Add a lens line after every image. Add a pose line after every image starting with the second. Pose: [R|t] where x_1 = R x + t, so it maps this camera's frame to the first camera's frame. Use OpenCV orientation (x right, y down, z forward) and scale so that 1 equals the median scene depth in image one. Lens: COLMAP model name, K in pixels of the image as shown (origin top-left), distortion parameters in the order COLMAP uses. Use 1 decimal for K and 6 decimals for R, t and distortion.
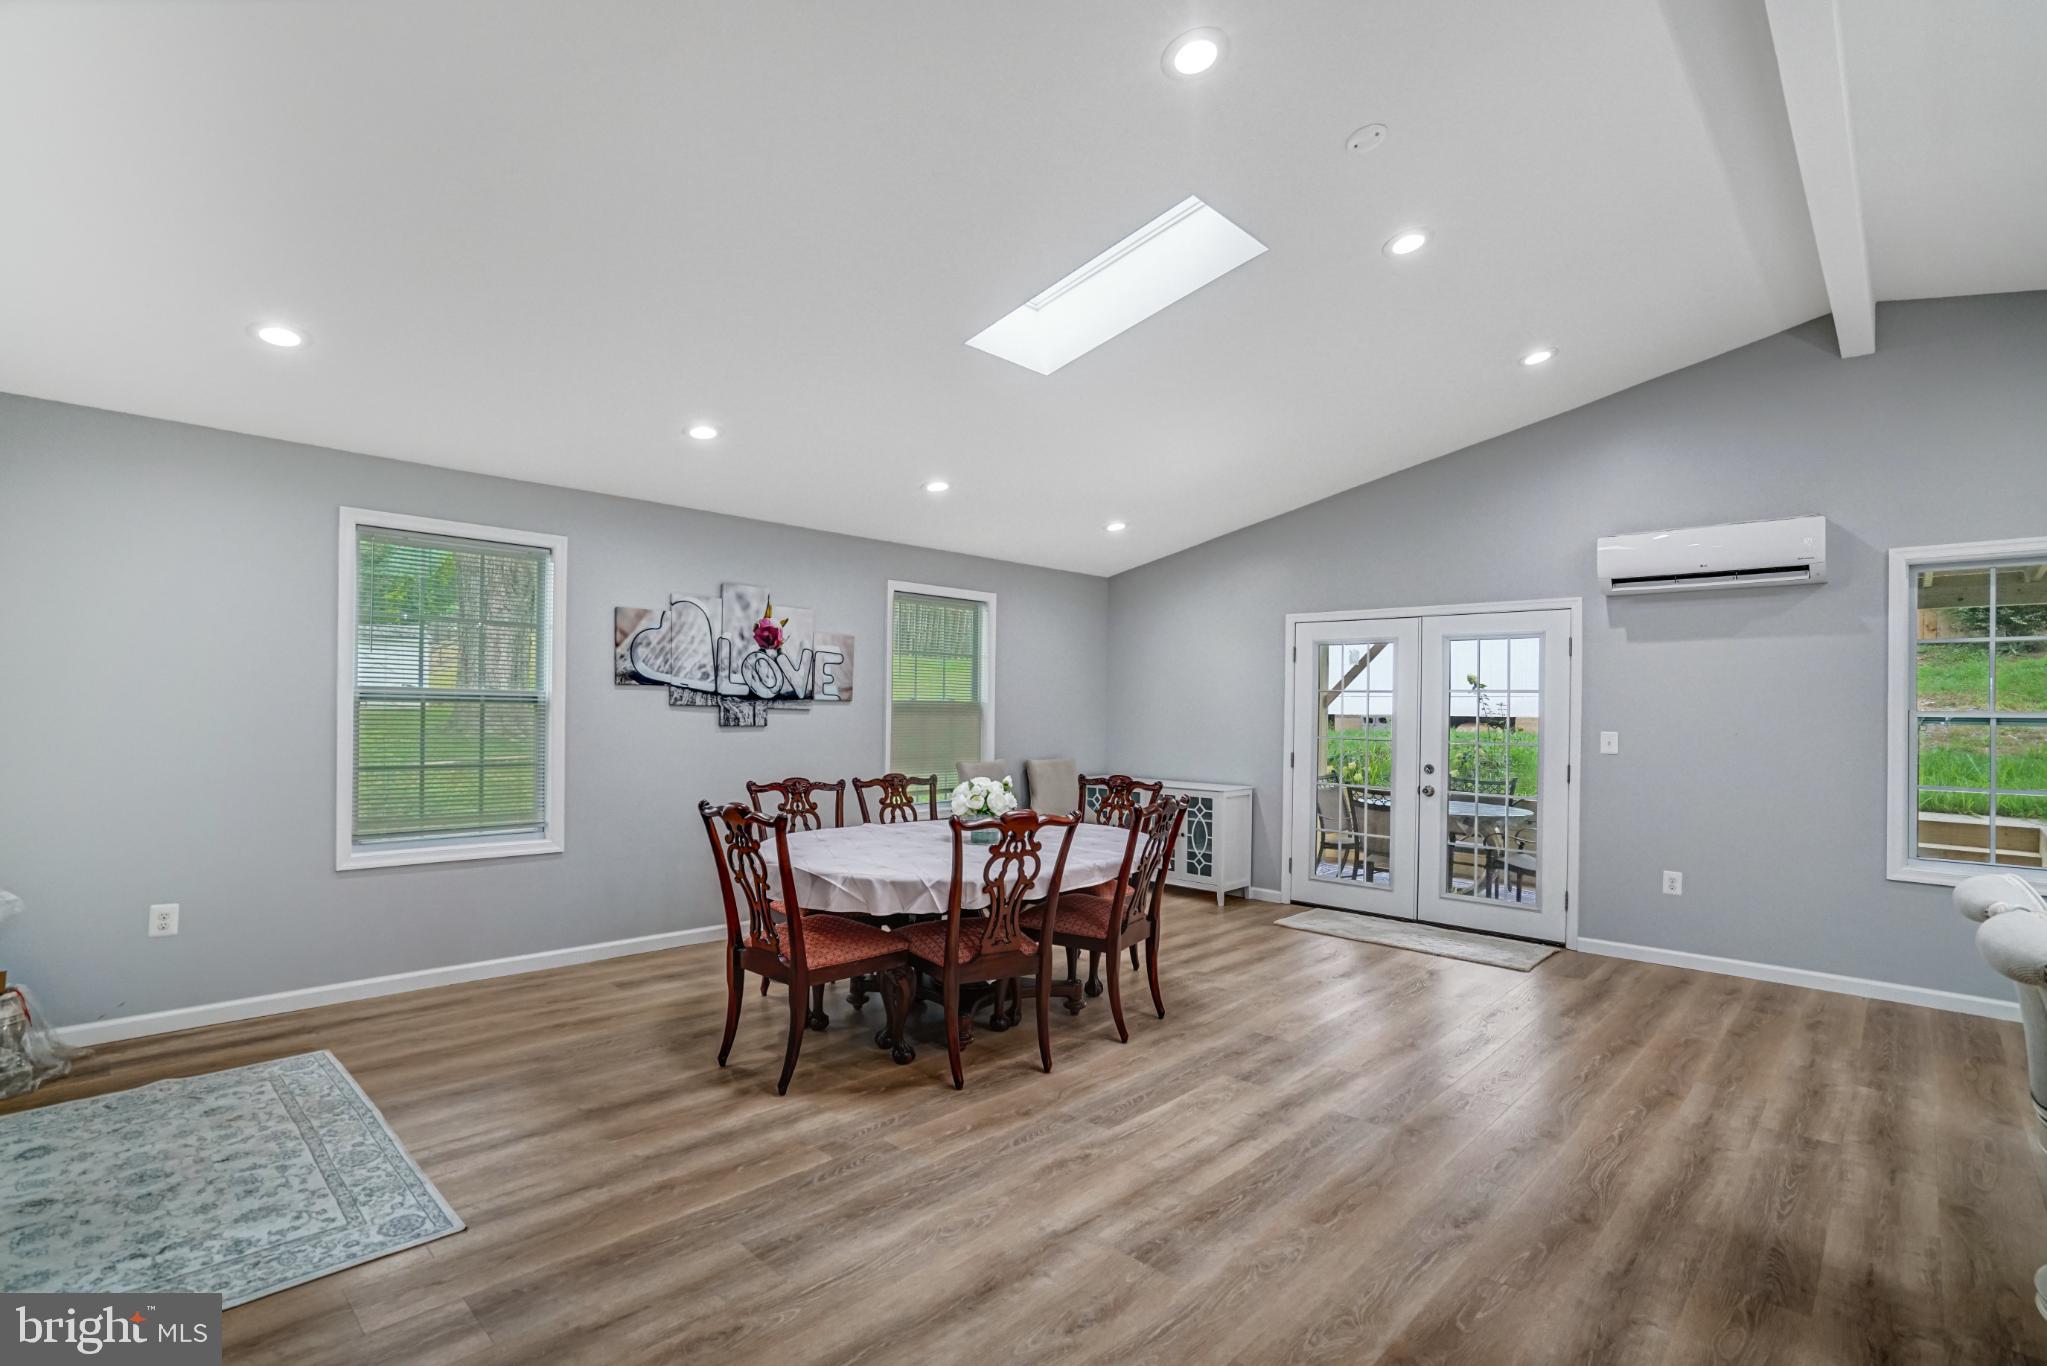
lens RADIAL K [[979.5, 0, 1008.6], [0, 979.5, 685.1], [0, 0, 1]] dist [-0.044535, 0.014594]
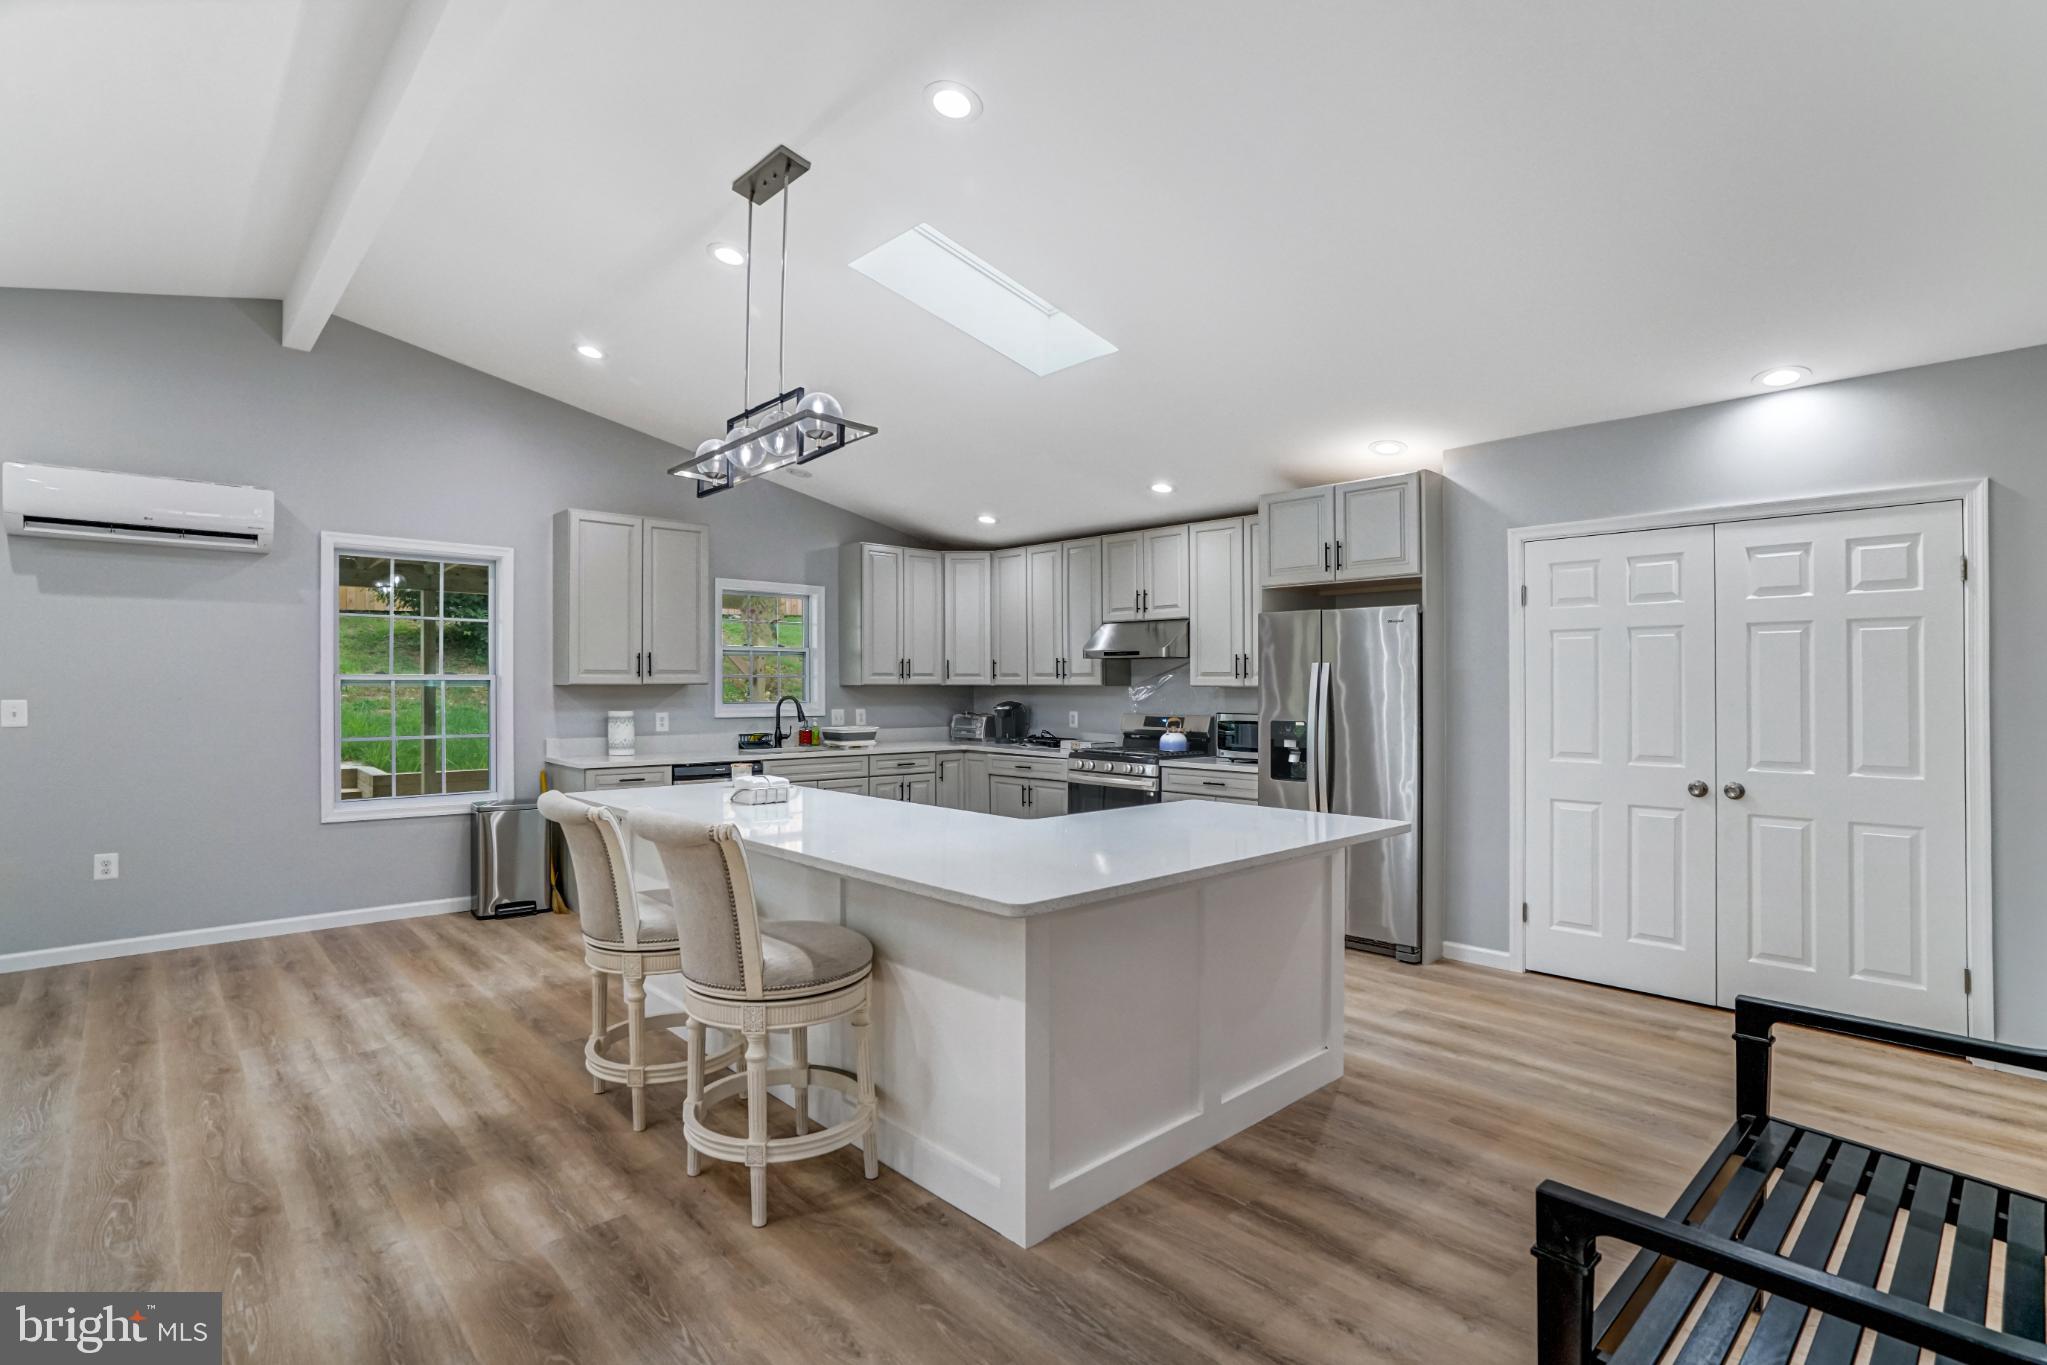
lens RADIAL K [[979.5, 0, 1010.1], [0, 979.5, 694.3], [0, 0, 1]] dist [-0.044535, 0.014594]
pose [[0.048461, -0.024966, 0.998513, -0.161166], [-0.024703, 0.999352, 0.026186, 0.000380], [-0.998520, -0.025935, 0.047813, 0.118652]]
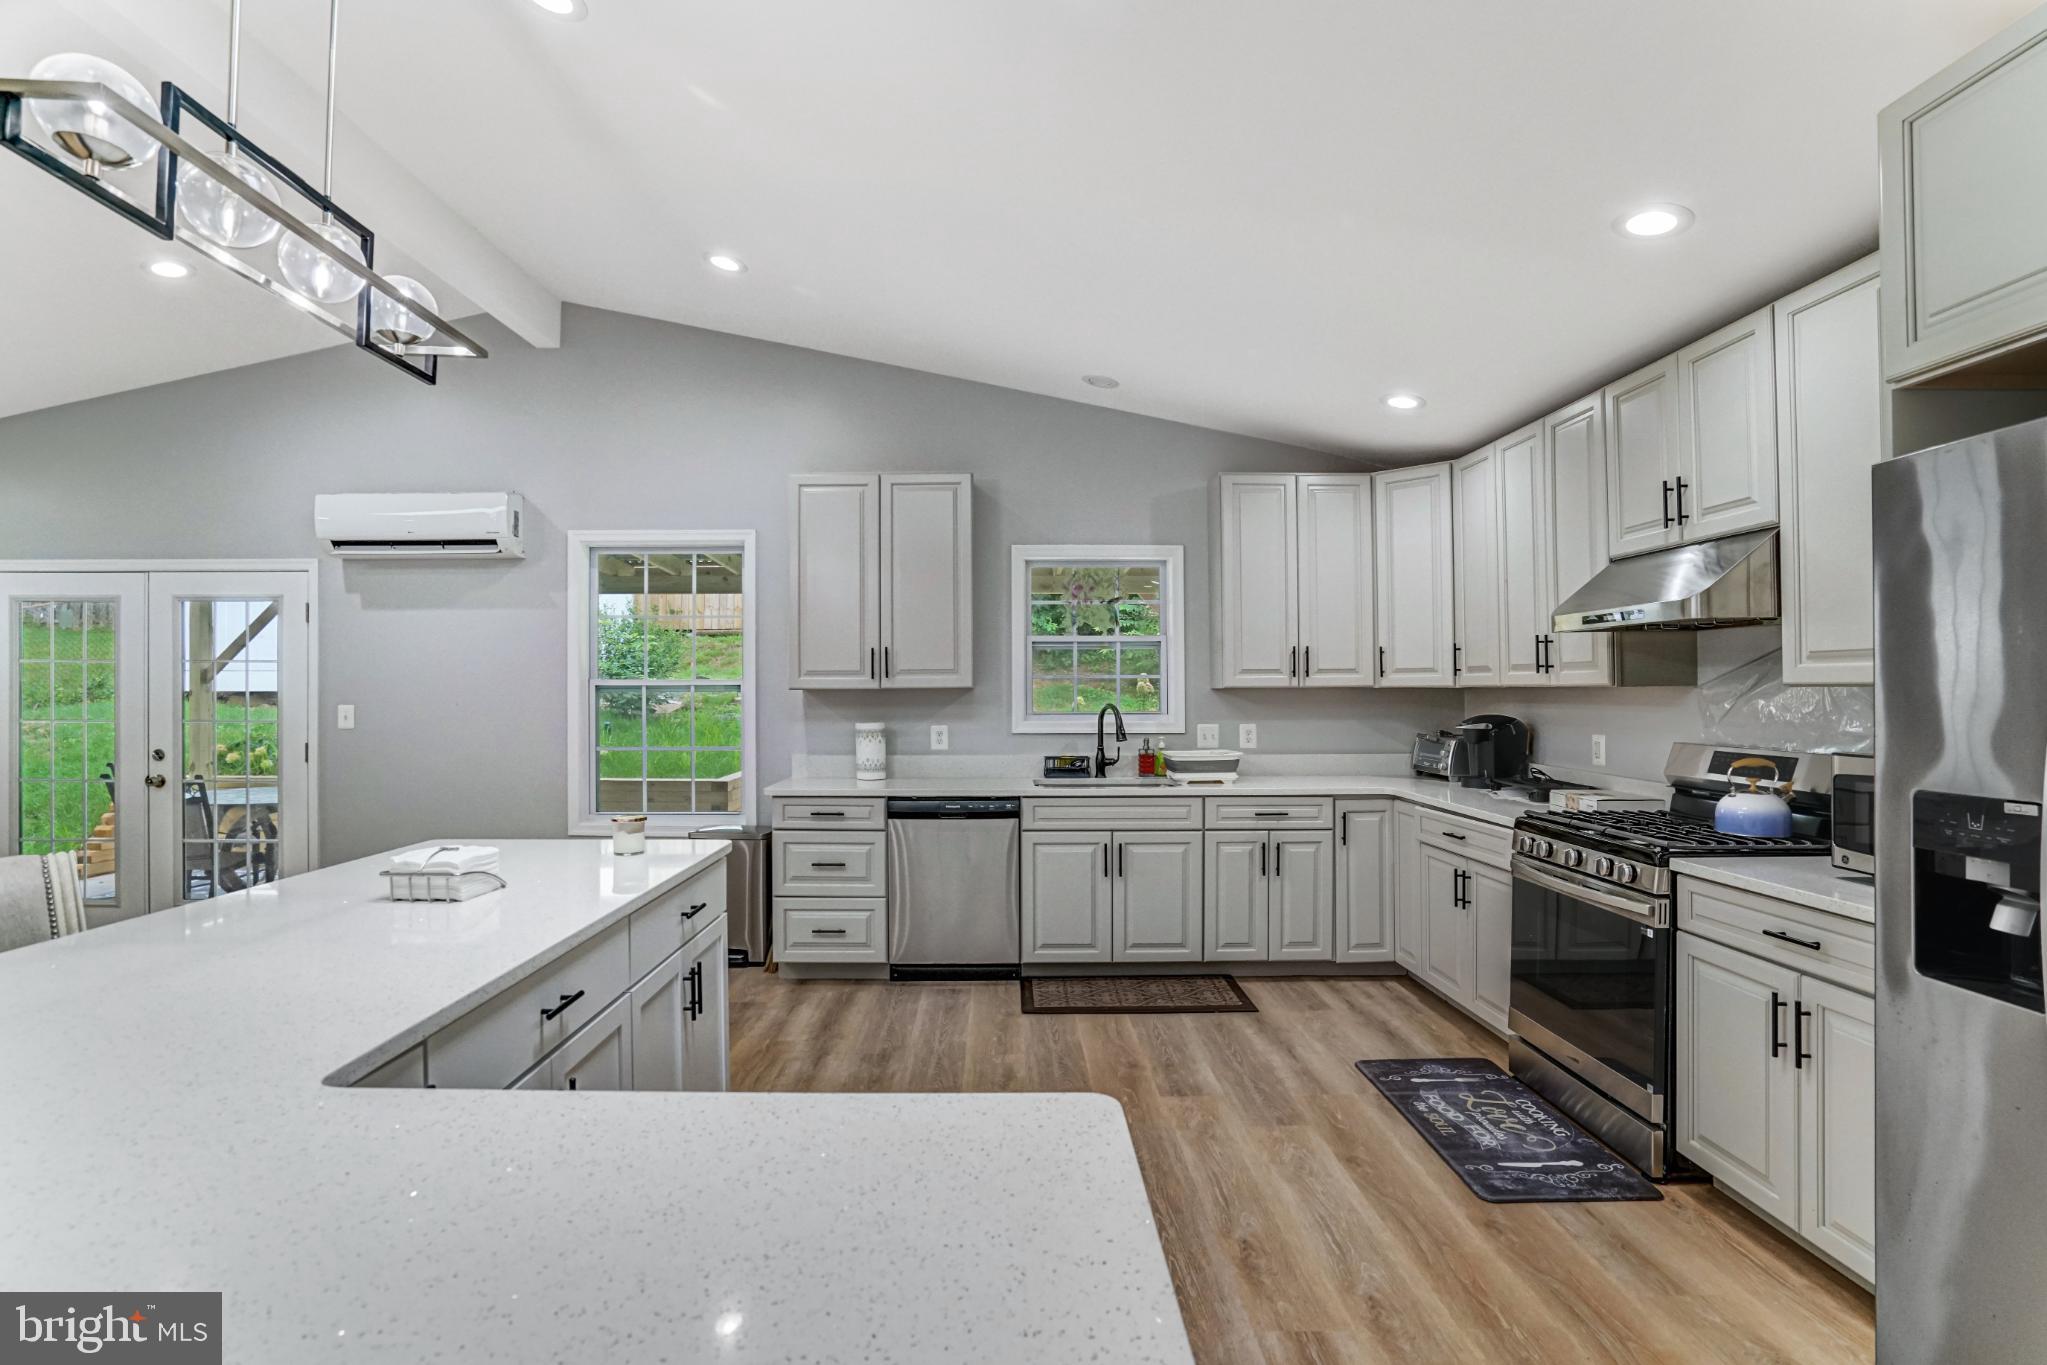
lens RADIAL K [[979.5, 0, 1005.3], [0, 979.5, 681.0], [0, 0, 1]] dist [-0.044535, 0.014594]
pose [[0.712431, -0.010125, 0.701669, 0.480370], [-0.003089, 0.999841, 0.017564, 0.007152], [-0.701736, -0.014680, 0.712286, -0.138762]]
